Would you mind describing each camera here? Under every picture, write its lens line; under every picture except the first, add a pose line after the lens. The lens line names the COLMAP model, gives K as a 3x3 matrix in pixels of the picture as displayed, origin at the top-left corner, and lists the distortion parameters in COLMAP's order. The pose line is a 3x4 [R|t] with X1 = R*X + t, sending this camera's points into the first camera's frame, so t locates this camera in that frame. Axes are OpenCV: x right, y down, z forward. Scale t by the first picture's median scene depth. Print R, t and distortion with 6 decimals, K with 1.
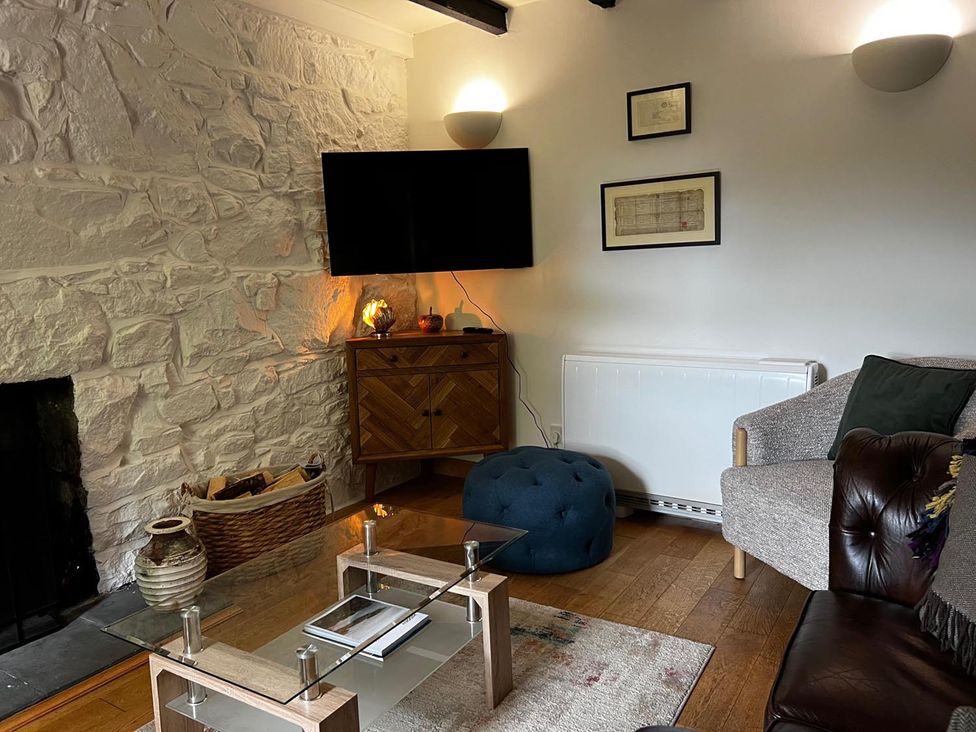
lens RADIAL K [[732.8, 0, 492.1], [0, 732.8, 369.3], [0, 0, 1]] dist [0.024383, -0.044389]
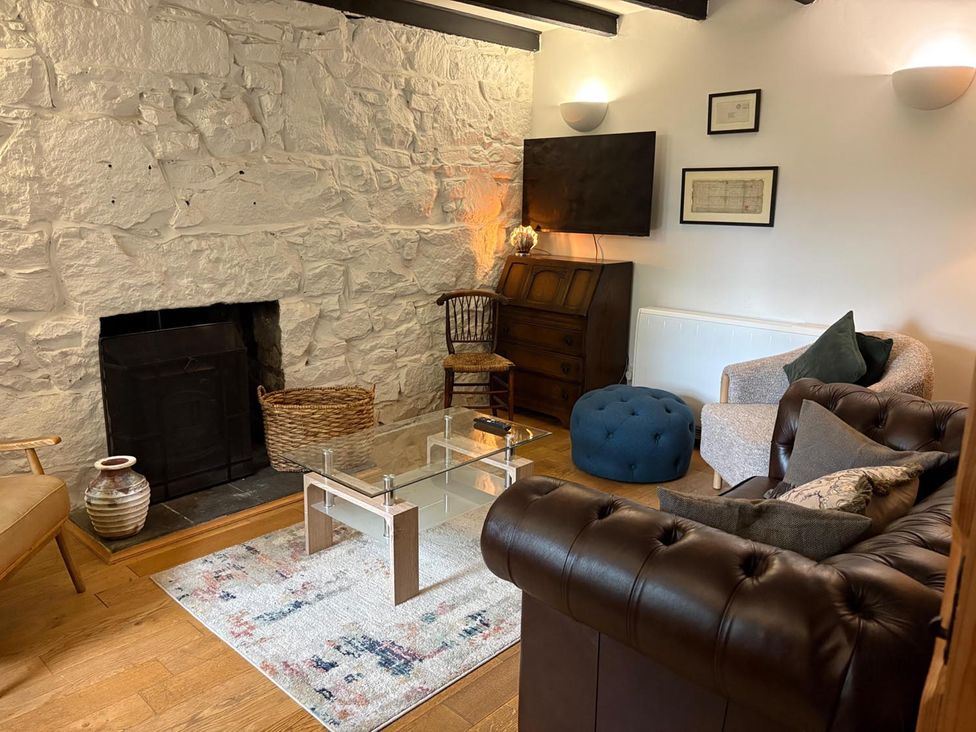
lens RADIAL K [[732.8, 0, 493.9], [0, 732.8, 364.9], [0, 0, 1]] dist [0.024383, -0.044389]
pose [[0.982622, 0.082826, -0.166114, 0.078425], [-0.069896, 0.994159, 0.082236, -0.010541], [0.171954, -0.069196, 0.982672, -0.293384]]
